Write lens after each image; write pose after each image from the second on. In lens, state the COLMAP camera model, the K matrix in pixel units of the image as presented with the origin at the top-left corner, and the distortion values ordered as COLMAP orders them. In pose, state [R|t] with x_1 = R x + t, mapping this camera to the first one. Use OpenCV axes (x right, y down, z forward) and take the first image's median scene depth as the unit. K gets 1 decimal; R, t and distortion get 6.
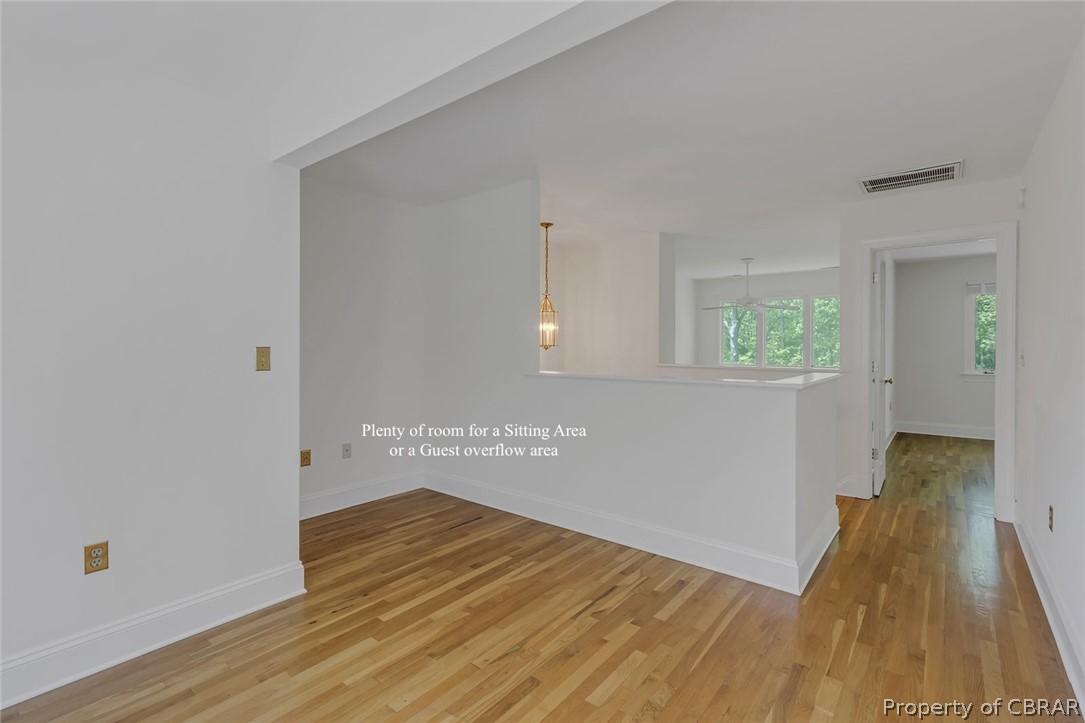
lens RADIAL K [[503.4, 0, 545.9], [0, 503.4, 357.9], [0, 0, 1]] dist [0.009258, -0.000553]
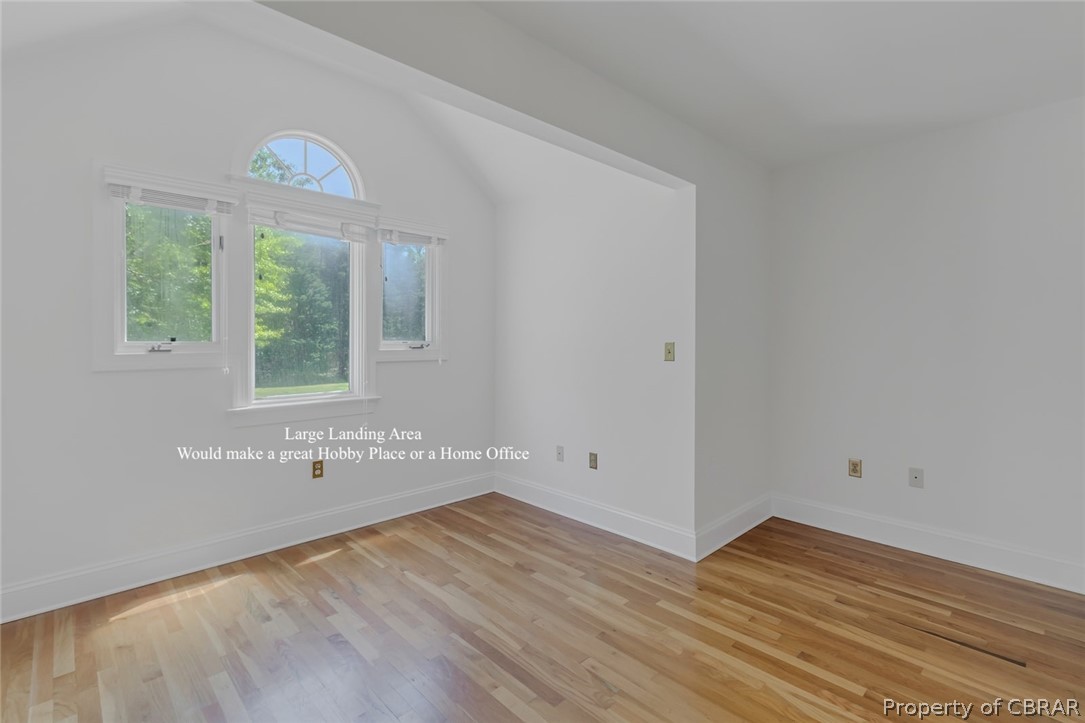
lens RADIAL K [[503.4, 0, 545.9], [0, 503.4, 352.6], [0, 0, 1]] dist [0.009258, -0.000553]
pose [[-0.130615, 0.024184, -0.991138, 0.594373], [-0.024757, 0.999311, 0.027646, -0.019390], [0.991124, 0.028149, -0.129926, 0.723190]]
